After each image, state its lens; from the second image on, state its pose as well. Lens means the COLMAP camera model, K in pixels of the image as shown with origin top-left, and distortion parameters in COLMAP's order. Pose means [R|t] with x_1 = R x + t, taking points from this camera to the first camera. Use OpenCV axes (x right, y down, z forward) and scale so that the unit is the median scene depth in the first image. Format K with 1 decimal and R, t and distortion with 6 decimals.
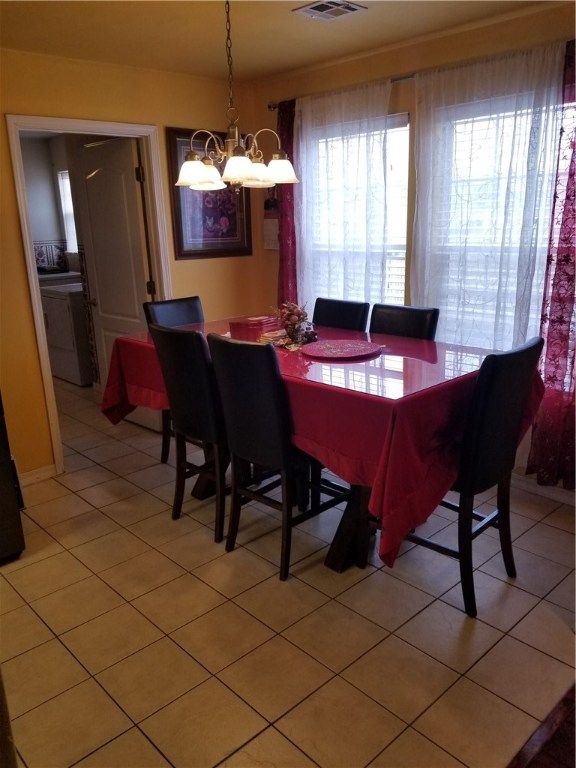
lens RADIAL K [[596.8, 0, 291.8], [0, 596.8, 388.3], [0, 0, 1]] dist [0.053334, -0.101496]
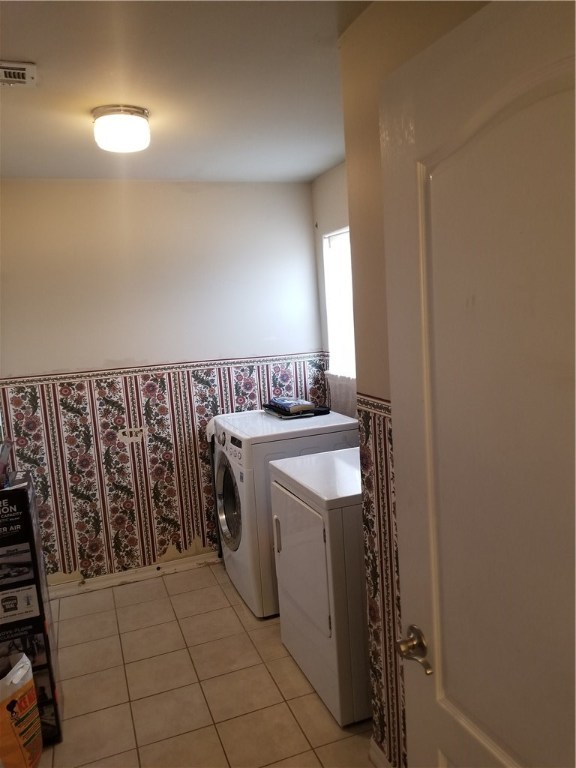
lens RADIAL K [[596.8, 0, 288.8], [0, 596.8, 389.6], [0, 0, 1]] dist [0.053334, -0.101496]
pose [[0.918833, 0.039265, -0.392688, -0.421268], [-0.083460, 0.991866, -0.096106, -0.346600], [0.385720, 0.121079, 0.914637, 1.062824]]
